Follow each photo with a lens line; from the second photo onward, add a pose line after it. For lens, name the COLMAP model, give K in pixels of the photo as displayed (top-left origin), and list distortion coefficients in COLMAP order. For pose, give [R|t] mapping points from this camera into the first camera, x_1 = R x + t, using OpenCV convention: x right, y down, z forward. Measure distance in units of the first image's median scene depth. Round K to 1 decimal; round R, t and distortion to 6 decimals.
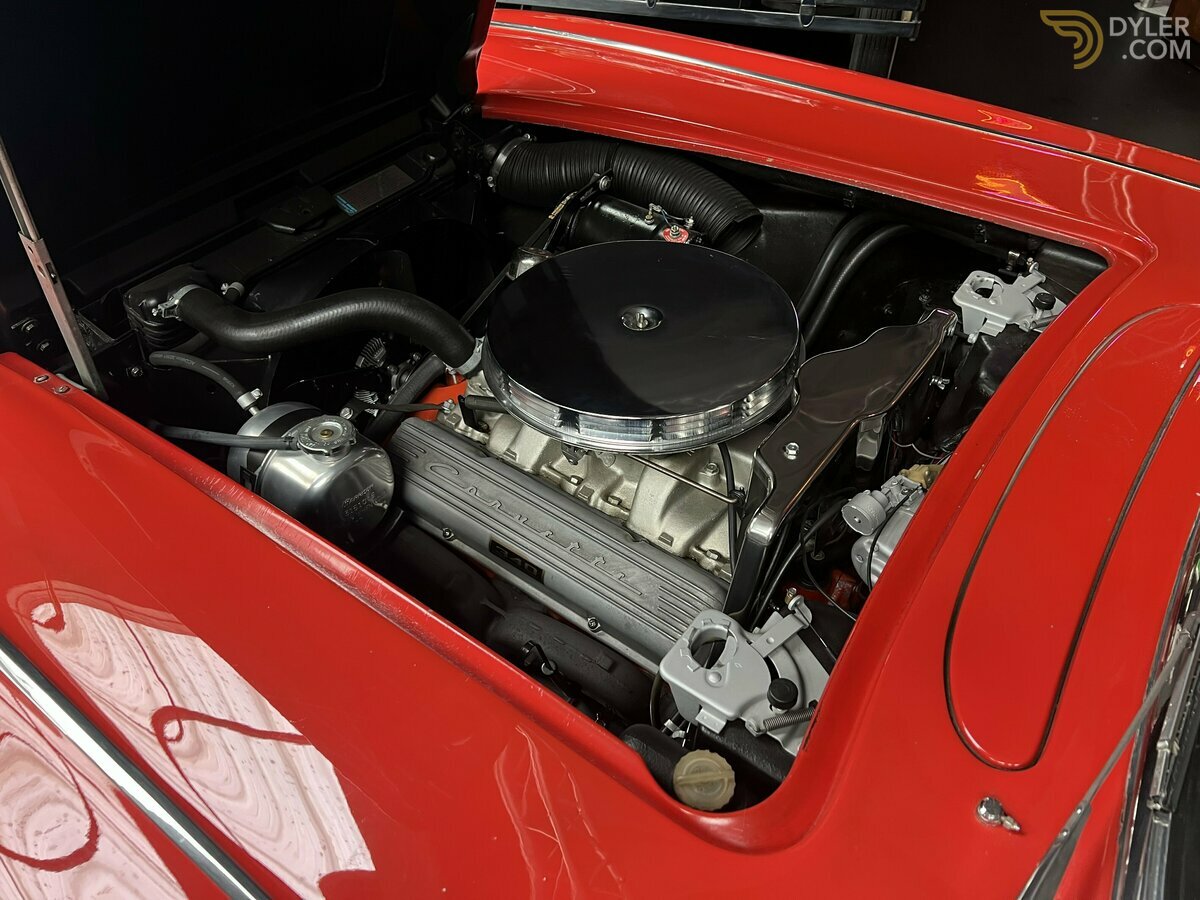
lens RADIAL K [[897.9, 0, 600.0], [0, 897.9, 450.0], [0, 0, 1]] dist [-0.008132, -0.007227]
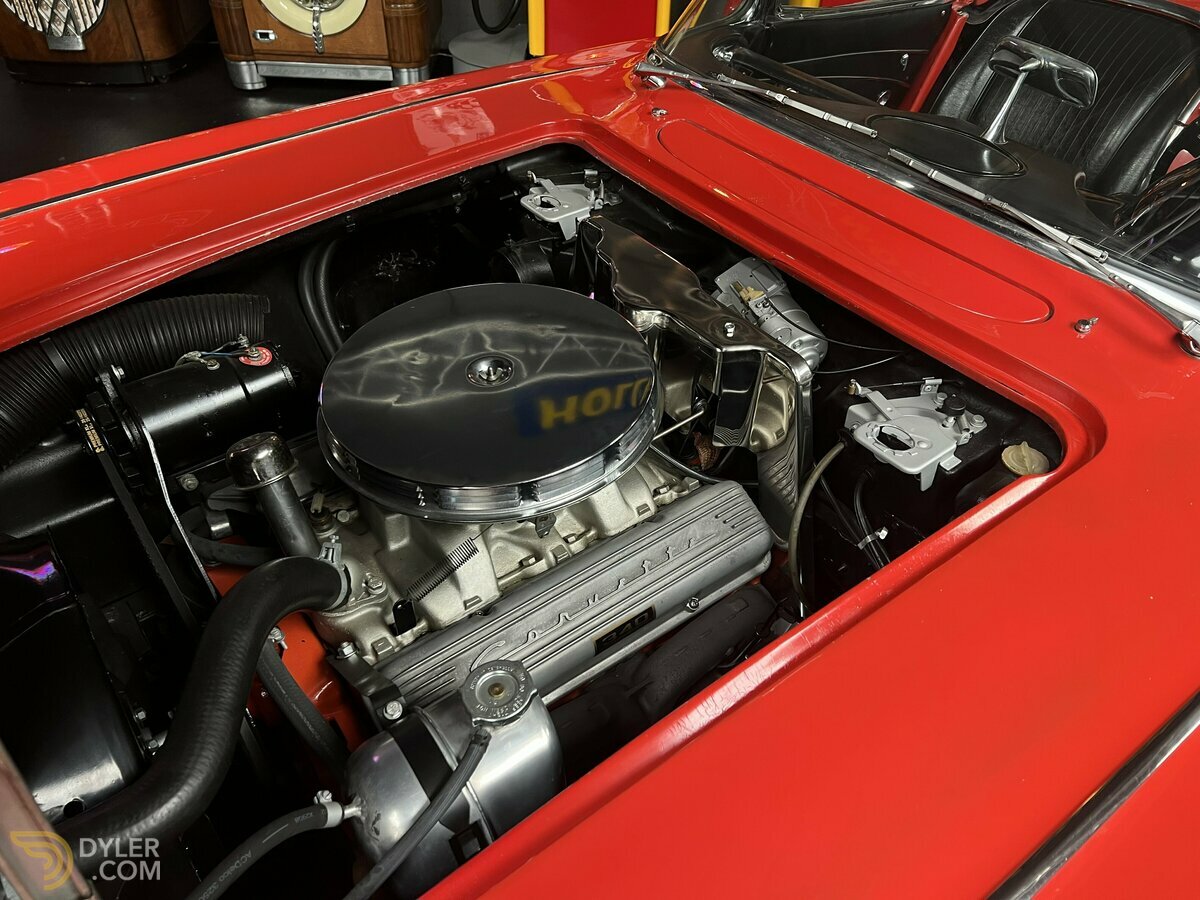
lens RADIAL K [[897.9, 0, 600.0], [0, 897.9, 450.0], [0, 0, 1]] dist [-0.008132, -0.007227]
pose [[0.292782, -0.632548, 0.717050, -0.652456], [0.661006, 0.675758, 0.326224, -0.323561], [-0.690905, 0.378462, 0.615968, 0.379762]]
